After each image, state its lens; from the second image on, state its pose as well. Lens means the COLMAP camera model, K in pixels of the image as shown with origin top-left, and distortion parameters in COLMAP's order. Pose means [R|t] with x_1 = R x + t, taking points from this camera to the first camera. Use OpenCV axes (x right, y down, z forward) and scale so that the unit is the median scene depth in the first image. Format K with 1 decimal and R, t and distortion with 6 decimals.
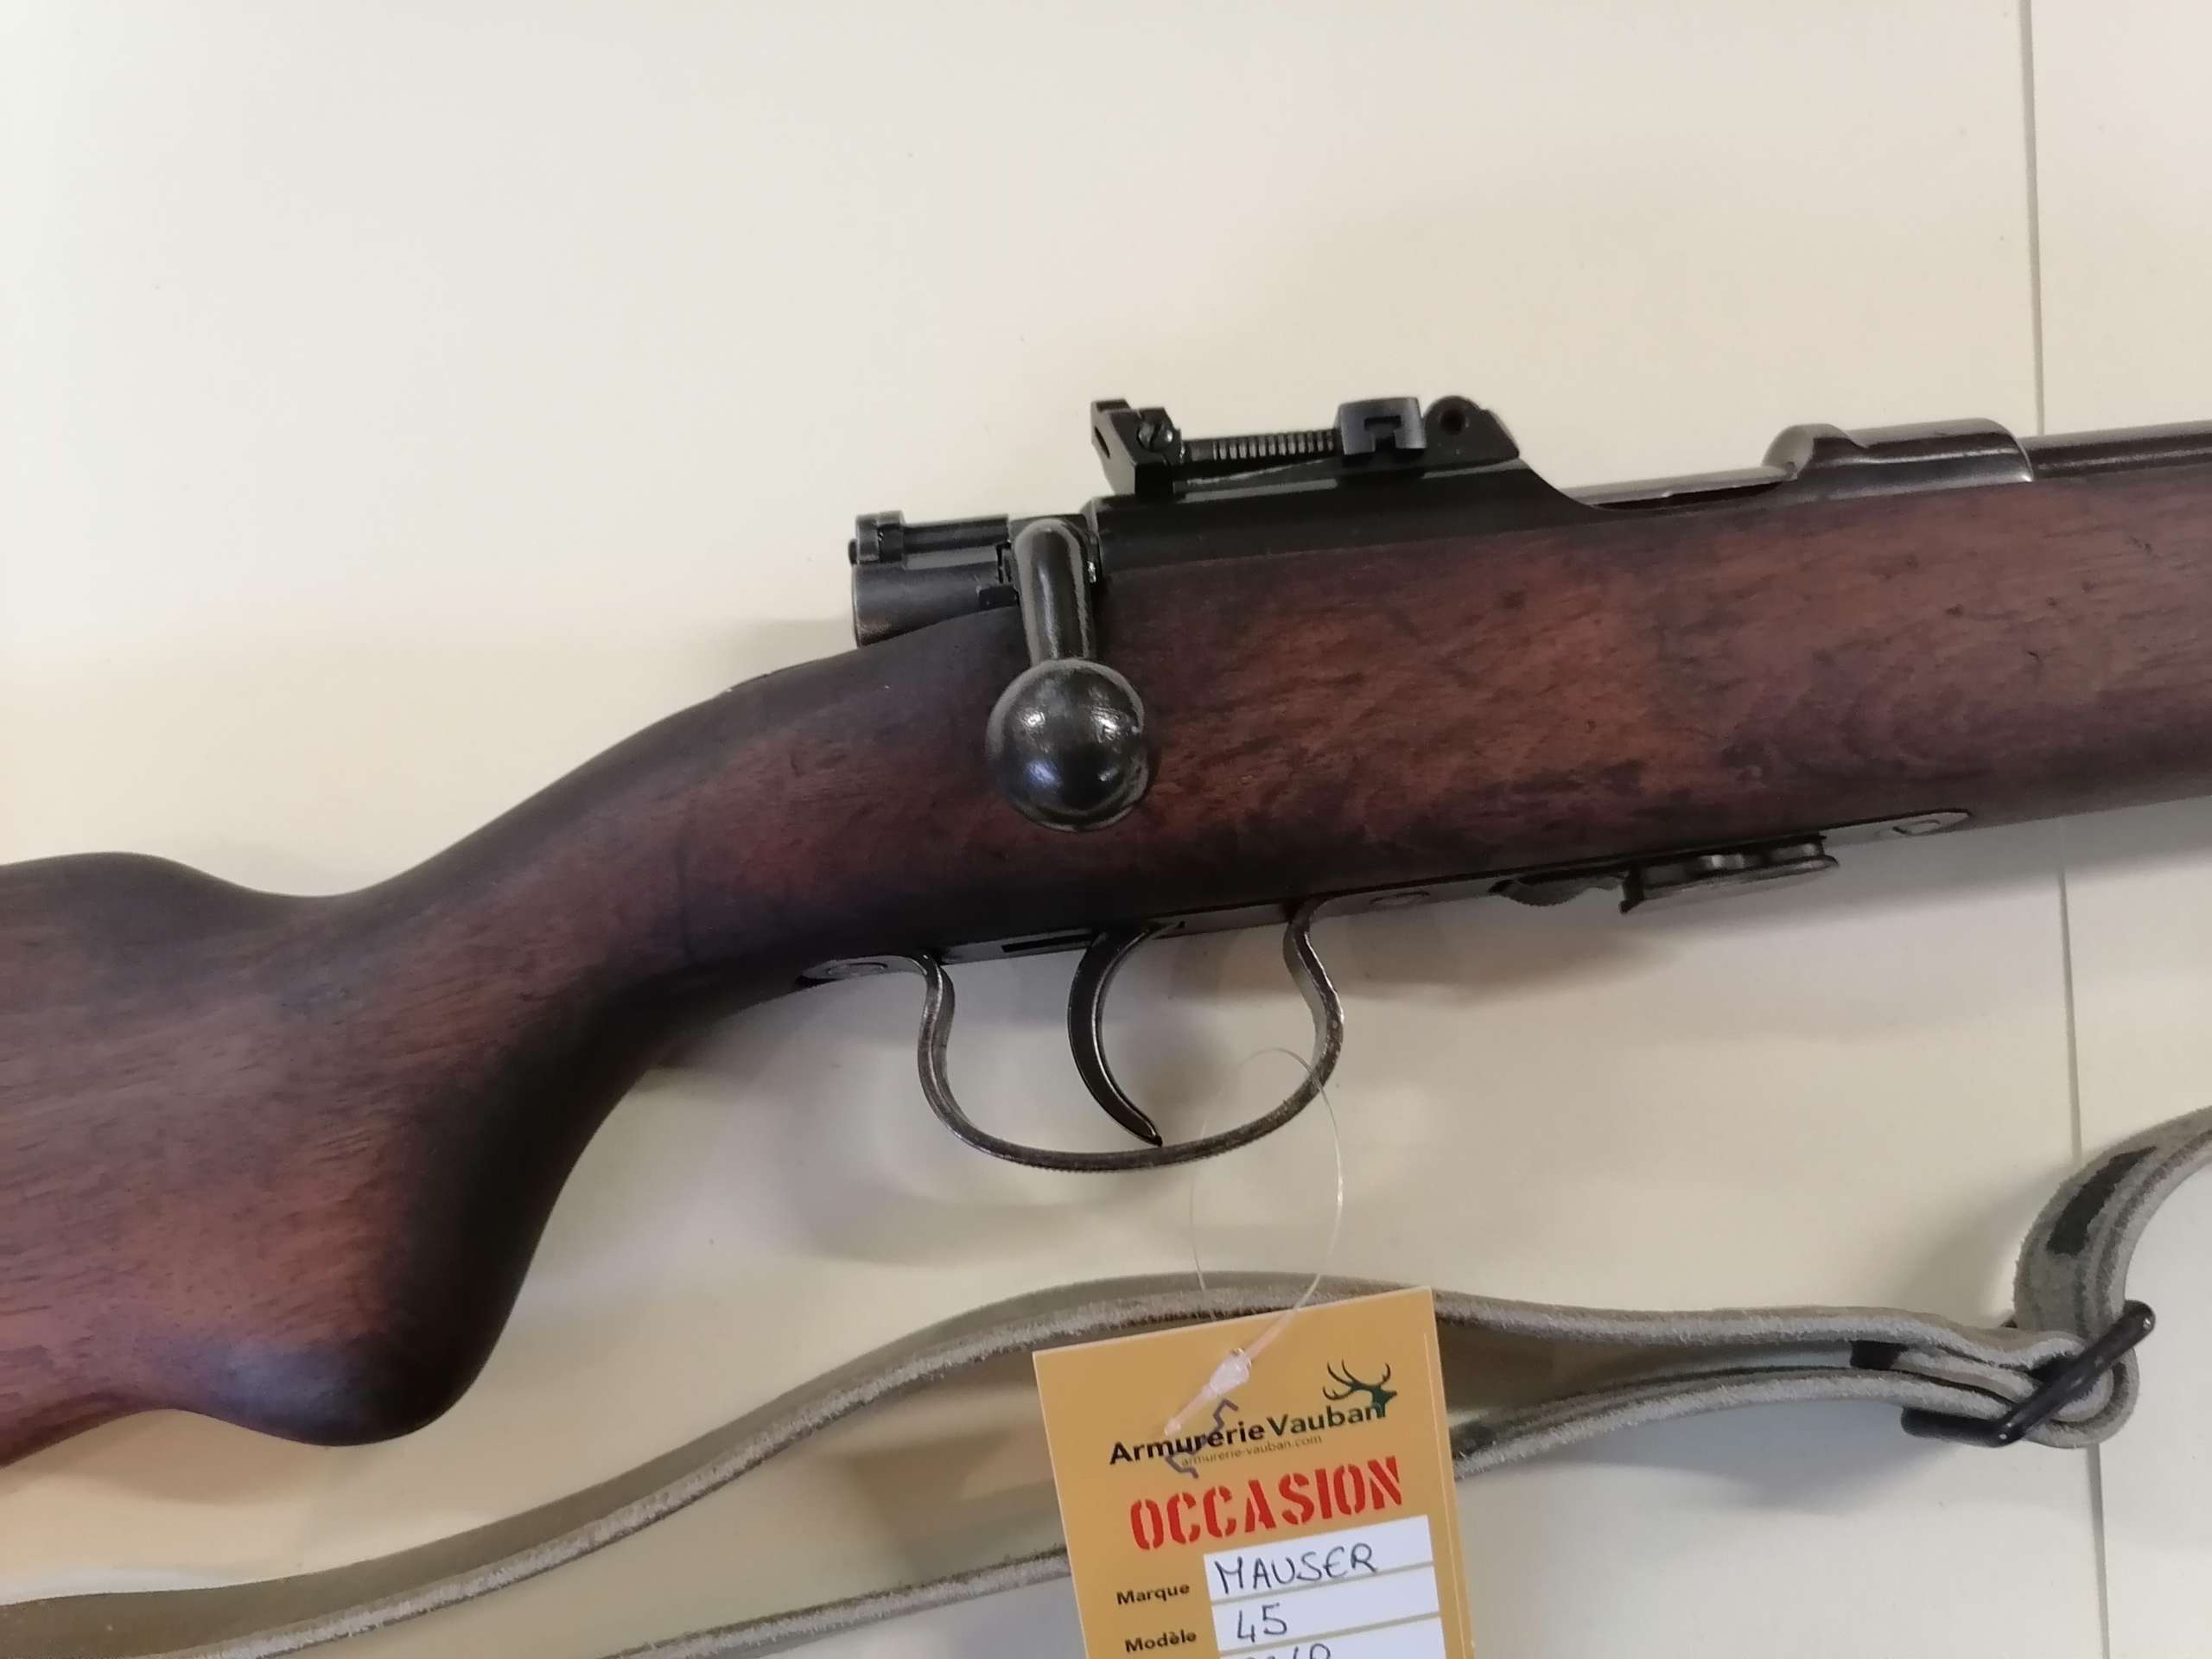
lens RADIAL K [[1742.3, 0, 1106.0], [0, 1742.3, 829.5], [0, 0, 1]] dist [0.002874, 0.007754]
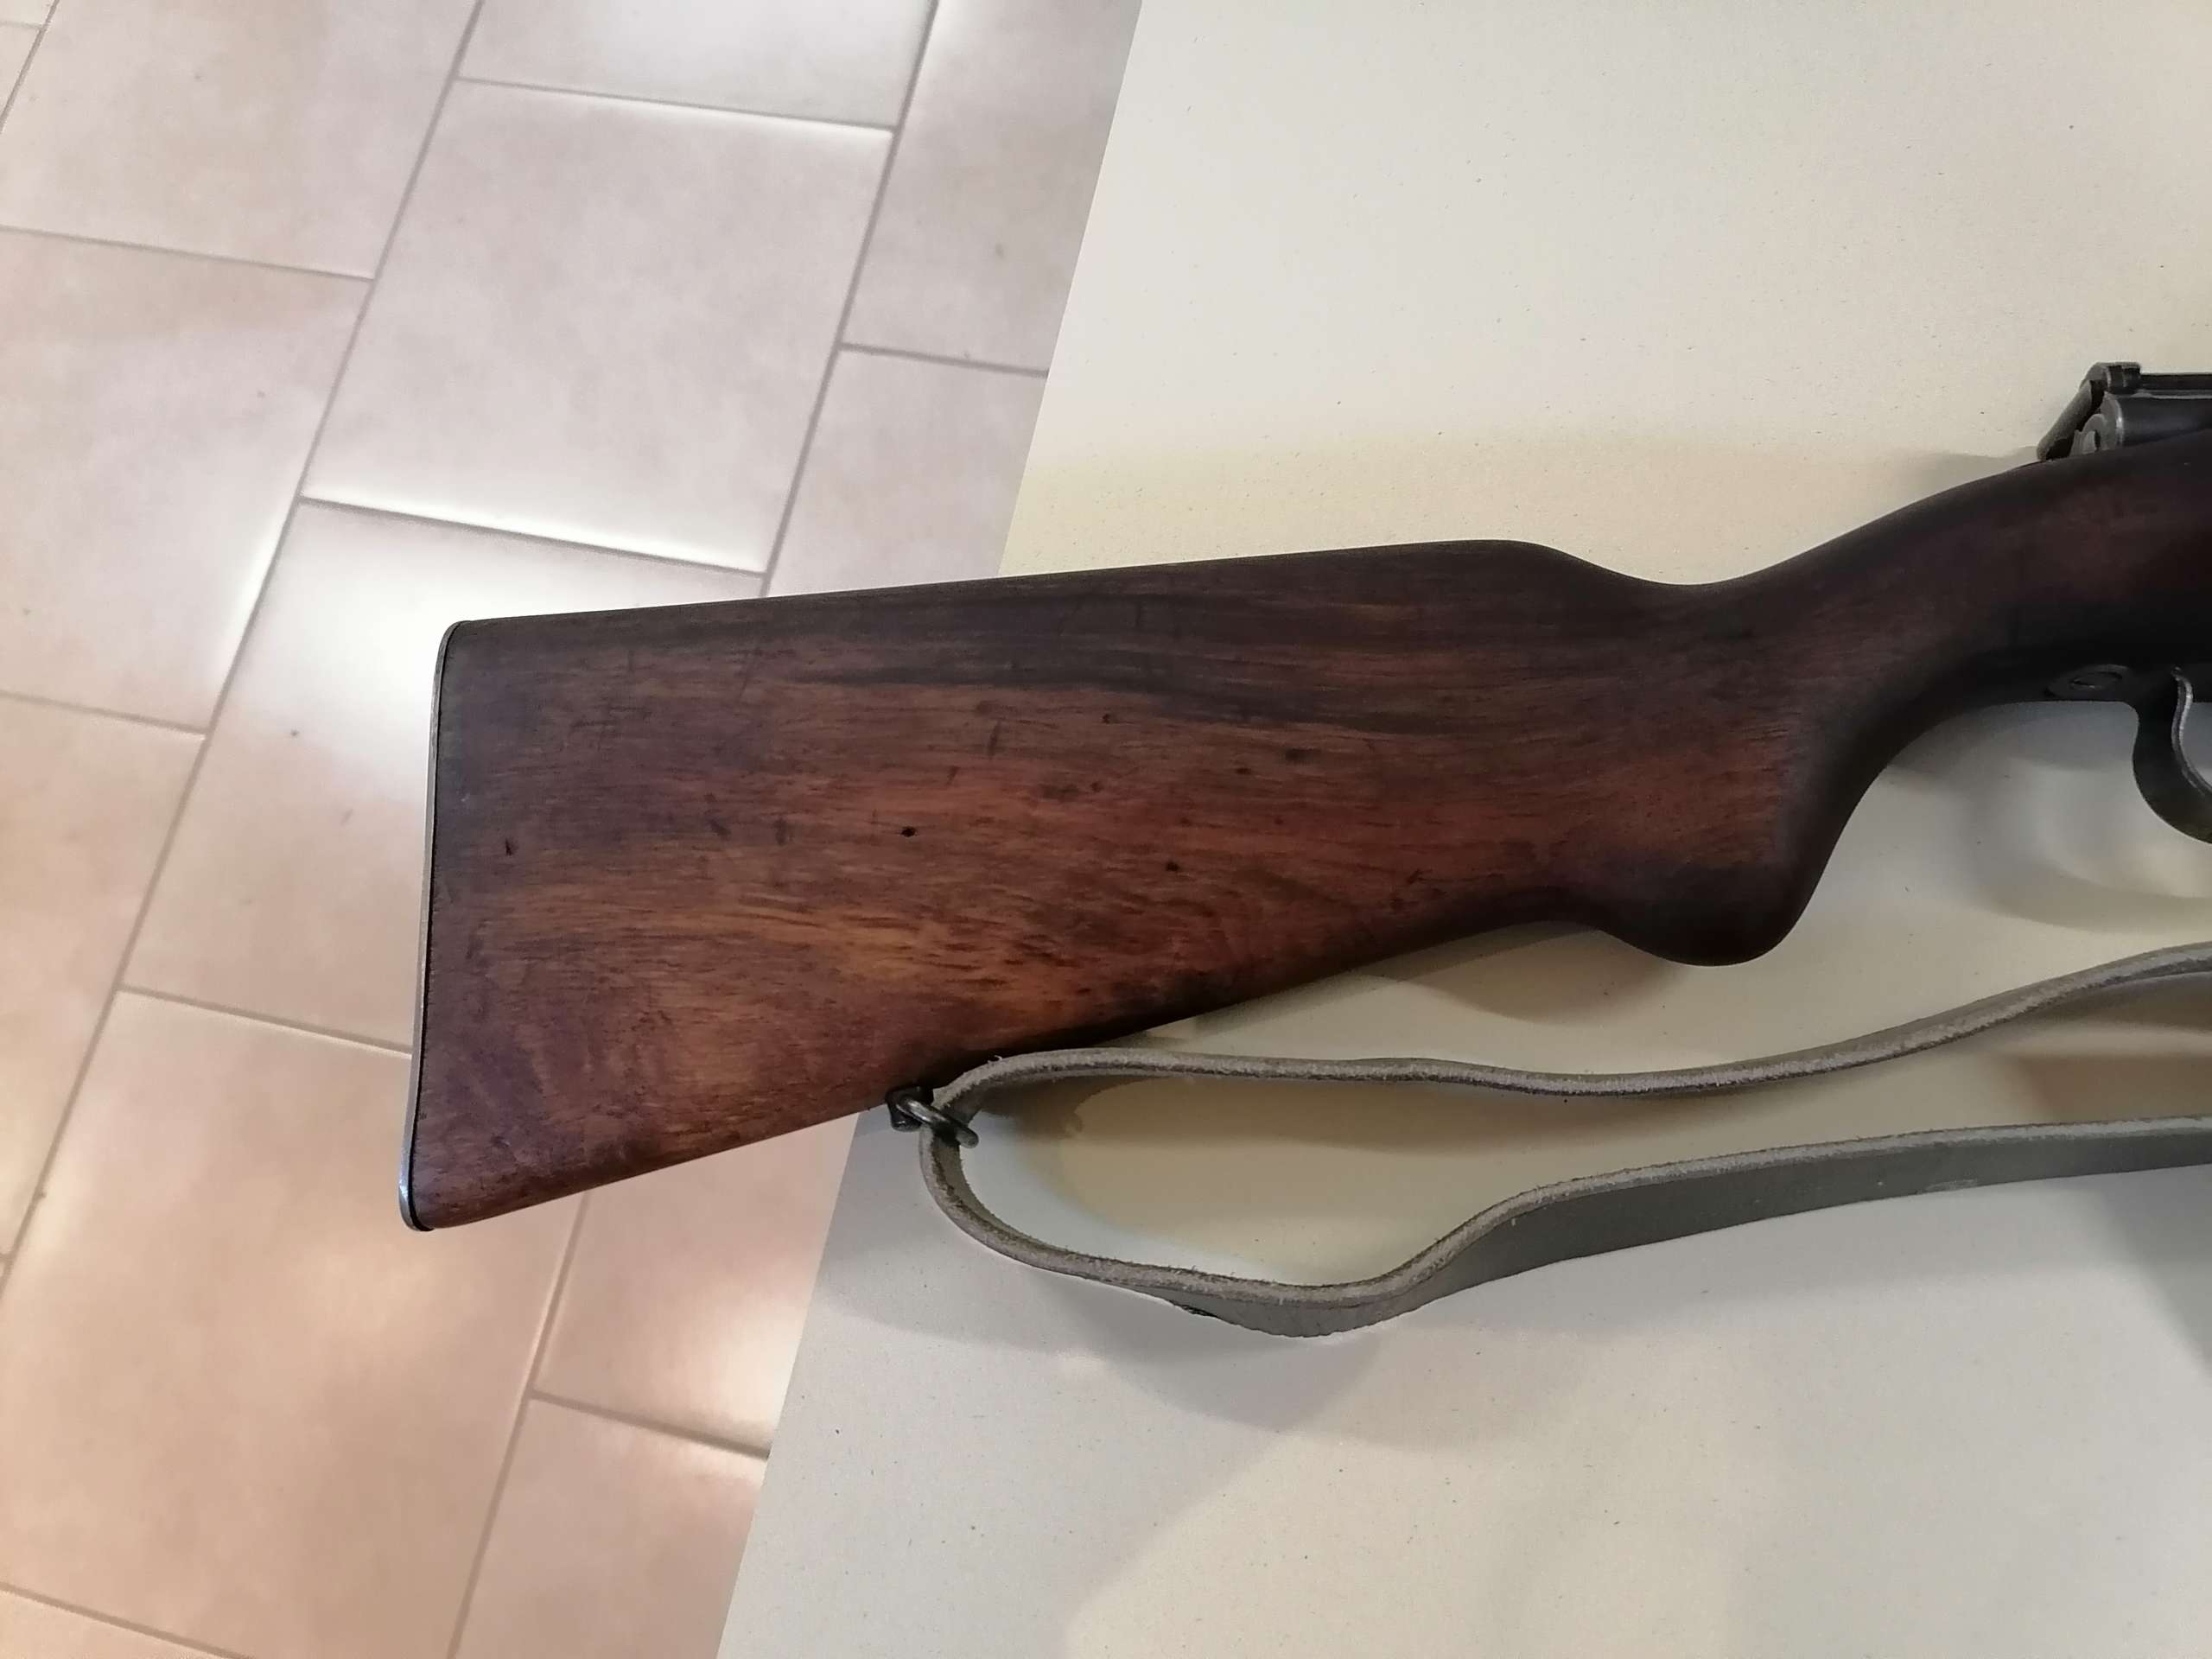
lens RADIAL K [[1742.3, 0, 1106.0], [0, 1742.3, 829.5], [0, 0, 1]] dist [0.002874, 0.007754]
pose [[0.981395, 0.136869, -0.134651, -0.742505], [-0.147338, 0.986529, -0.071082, 0.426836], [0.123108, 0.089599, 0.988340, -0.437333]]
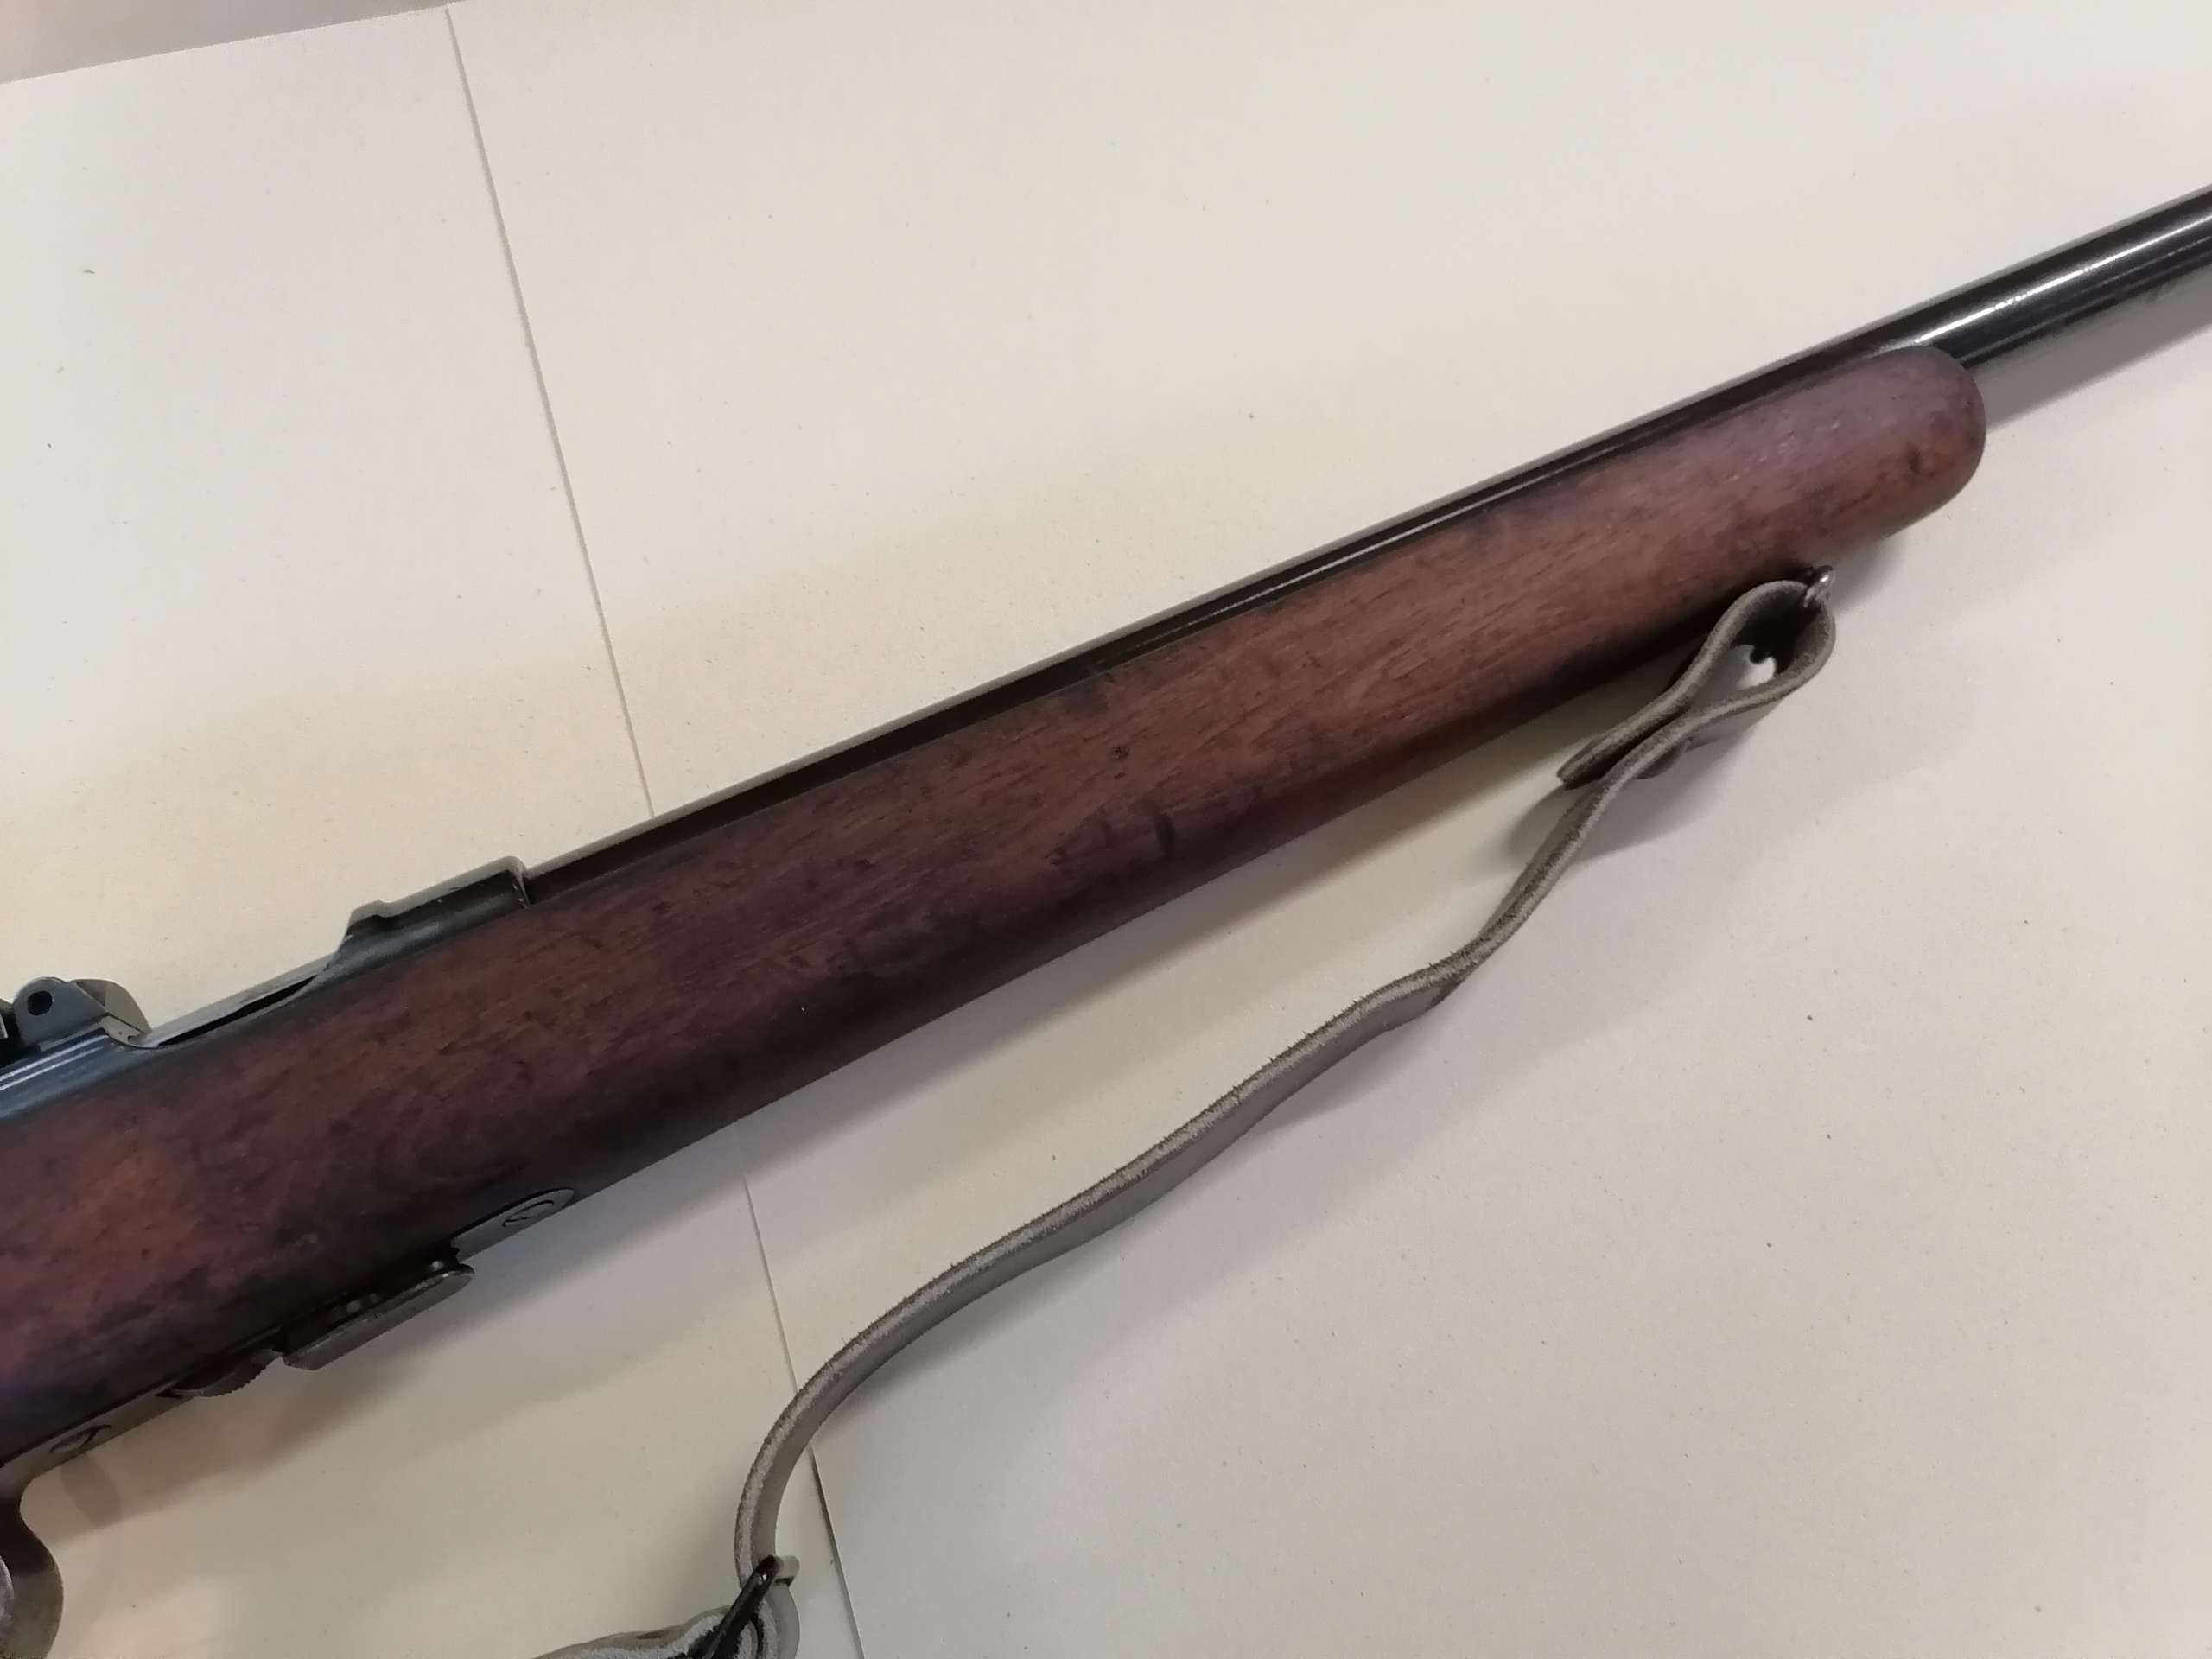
lens RADIAL K [[1667.6, 0, 1106.0], [0, 1667.6, 829.5], [0, 0, 1]] dist [0.003112, 0.028616]
pose [[0.929455, -0.302794, 0.210783, 0.710300], [0.327161, 0.940524, -0.091542, -0.014517], [-0.170528, 0.154044, 0.973237, -0.215626]]
